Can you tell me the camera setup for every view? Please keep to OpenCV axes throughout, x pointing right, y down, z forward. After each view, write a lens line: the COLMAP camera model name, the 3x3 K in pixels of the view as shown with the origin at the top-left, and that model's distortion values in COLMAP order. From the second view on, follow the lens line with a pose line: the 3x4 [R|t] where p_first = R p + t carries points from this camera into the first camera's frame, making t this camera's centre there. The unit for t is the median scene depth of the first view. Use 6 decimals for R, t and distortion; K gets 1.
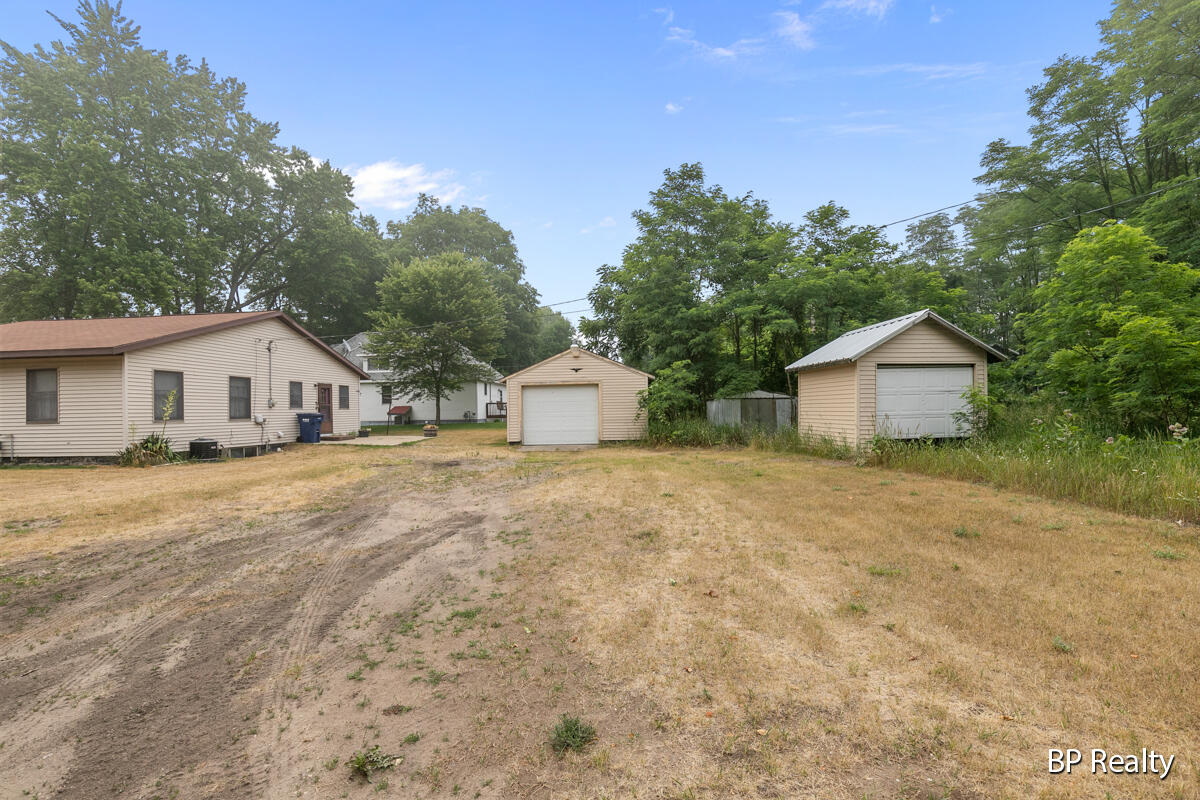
lens RADIAL K [[542.2, 0, 602.2], [0, 542.2, 411.2], [0, 0, 1]] dist [-0.021971, 0.006820]
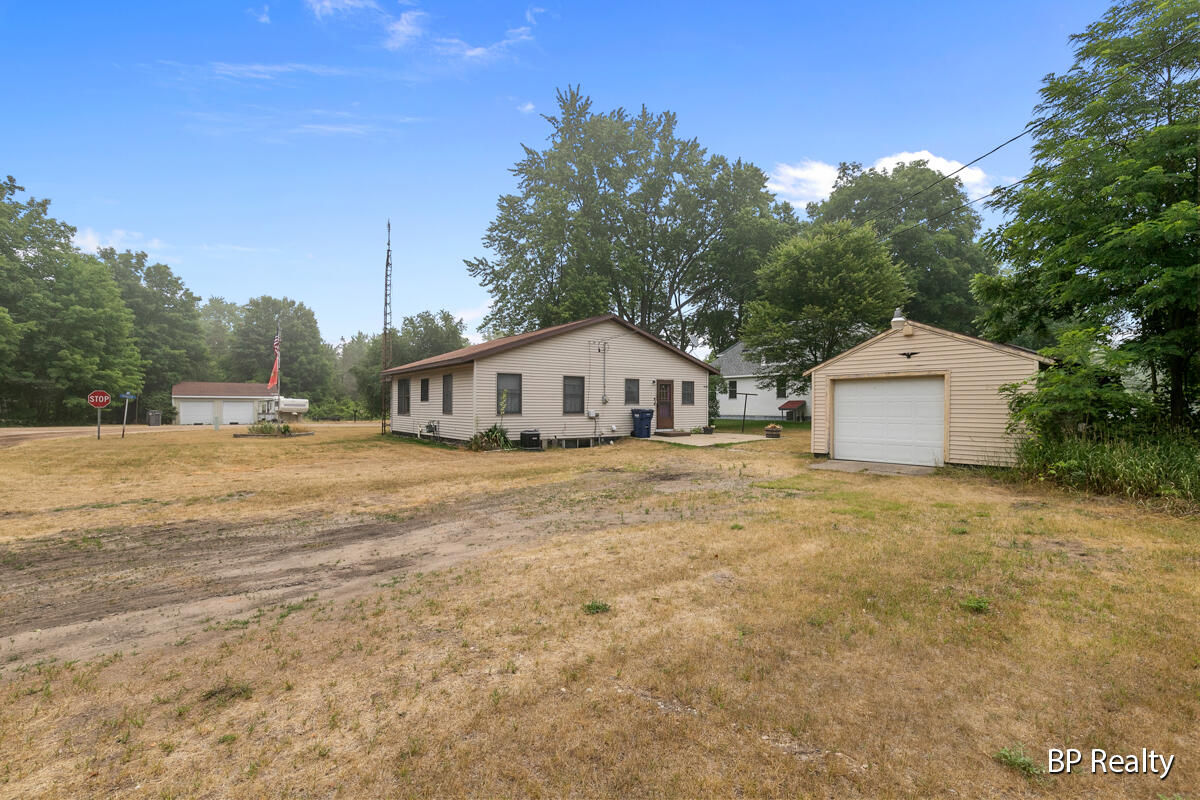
lens RADIAL K [[542.2, 0, 602.2], [0, 542.2, 411.2], [0, 0, 1]] dist [-0.021971, 0.006820]
pose [[0.667610, 0.026148, -0.744052, 0.190308], [-0.013195, 0.999642, 0.023291, -0.016080], [0.744394, -0.005732, 0.667716, 0.256366]]
